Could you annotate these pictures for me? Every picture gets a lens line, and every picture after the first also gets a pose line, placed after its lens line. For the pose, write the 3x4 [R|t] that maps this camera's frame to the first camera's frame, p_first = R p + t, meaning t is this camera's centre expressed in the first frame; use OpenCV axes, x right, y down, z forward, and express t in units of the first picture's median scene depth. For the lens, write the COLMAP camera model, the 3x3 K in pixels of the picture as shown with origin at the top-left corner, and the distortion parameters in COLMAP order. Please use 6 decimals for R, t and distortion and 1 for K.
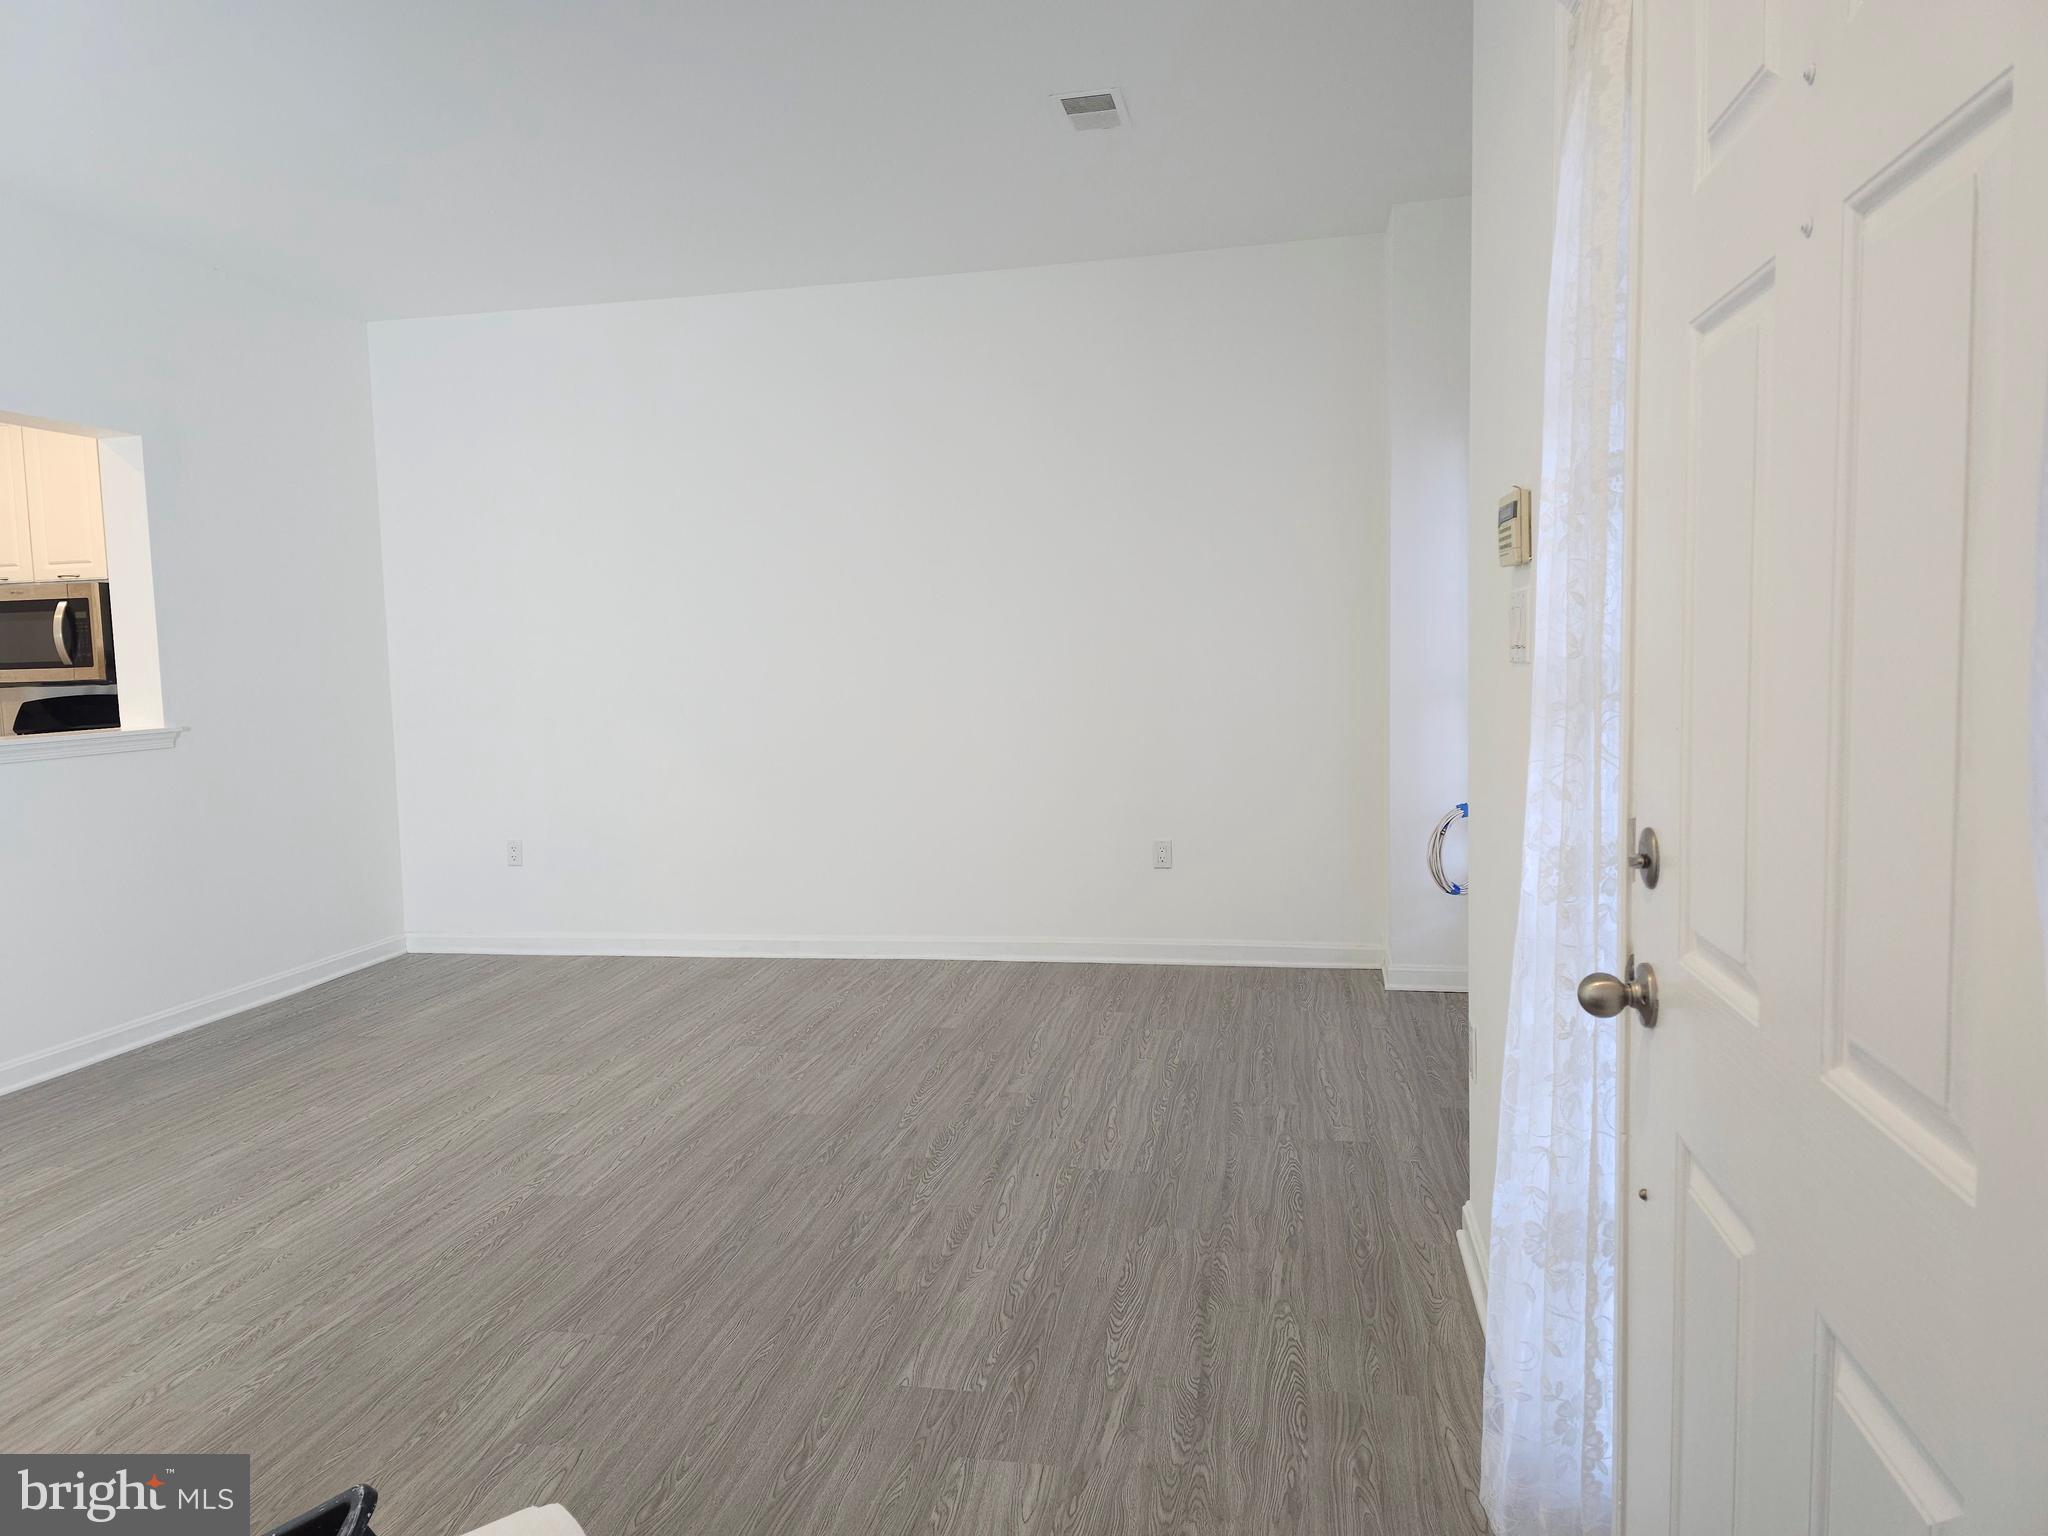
lens RADIAL K [[1370.2, 0, 997.7], [0, 1370.2, 744.7], [0, 0, 1]] dist [0.073790, -0.068445]
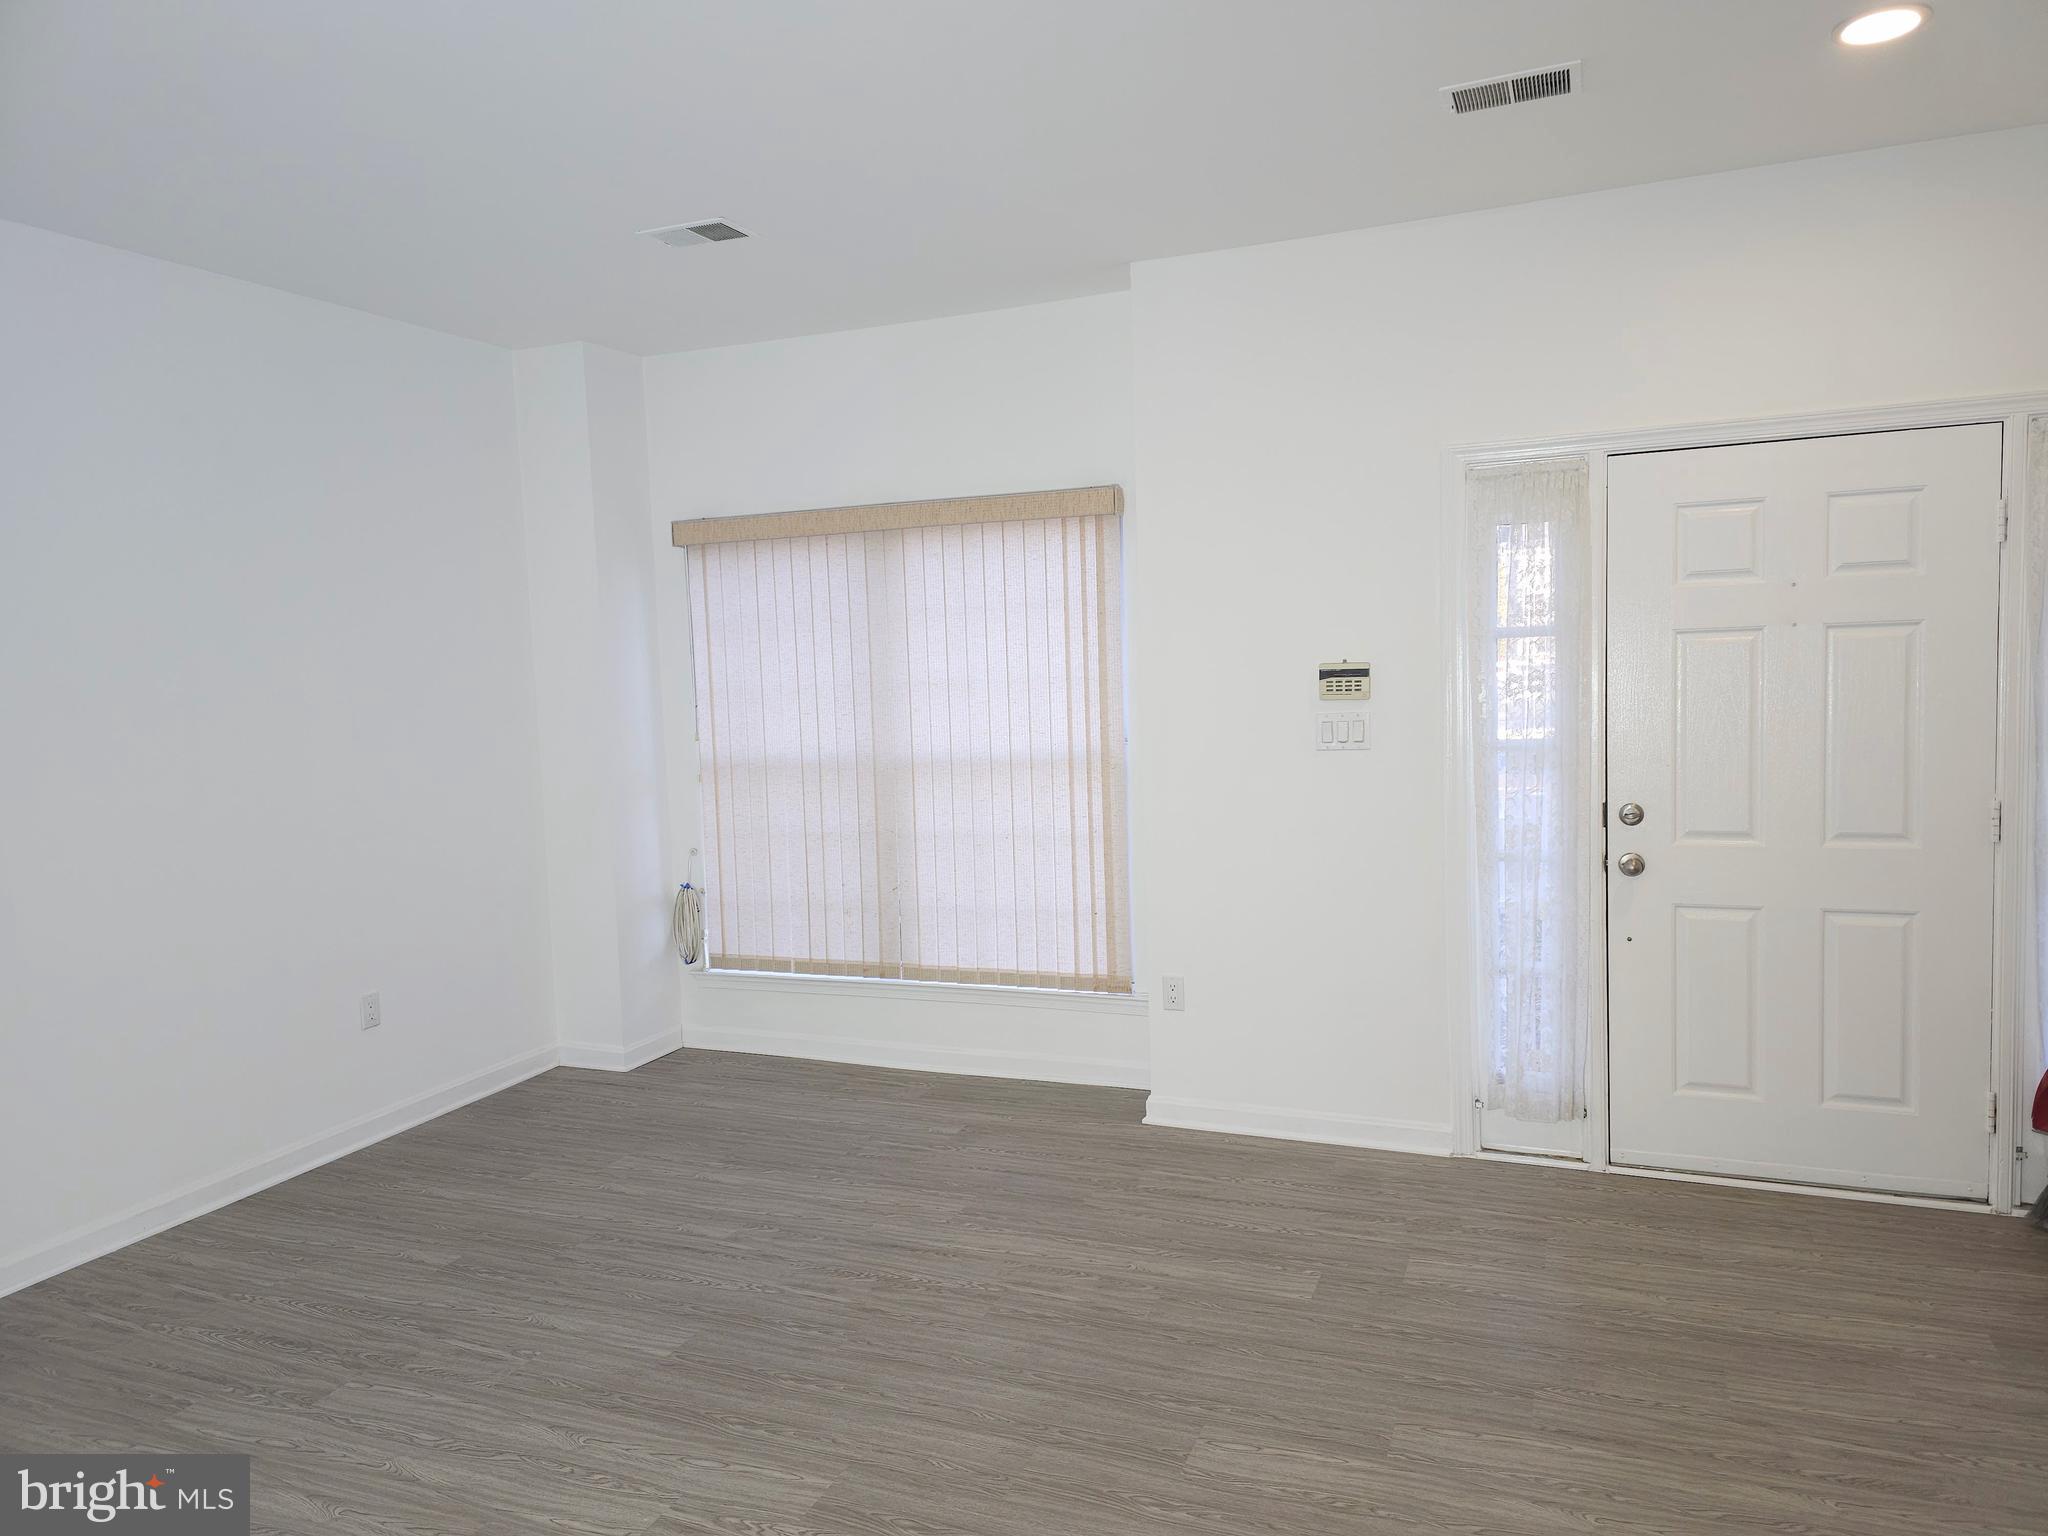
lens RADIAL K [[1370.2, 0, 1036.0], [0, 1370.2, 767.9], [0, 0, 1]] dist [0.073790, -0.068445]
pose [[0.176548, -0.060687, 0.982419, -0.975520], [0.099266, 0.994107, 0.043570, -0.099350], [-0.979274, 0.089829, 0.181532, 0.662226]]
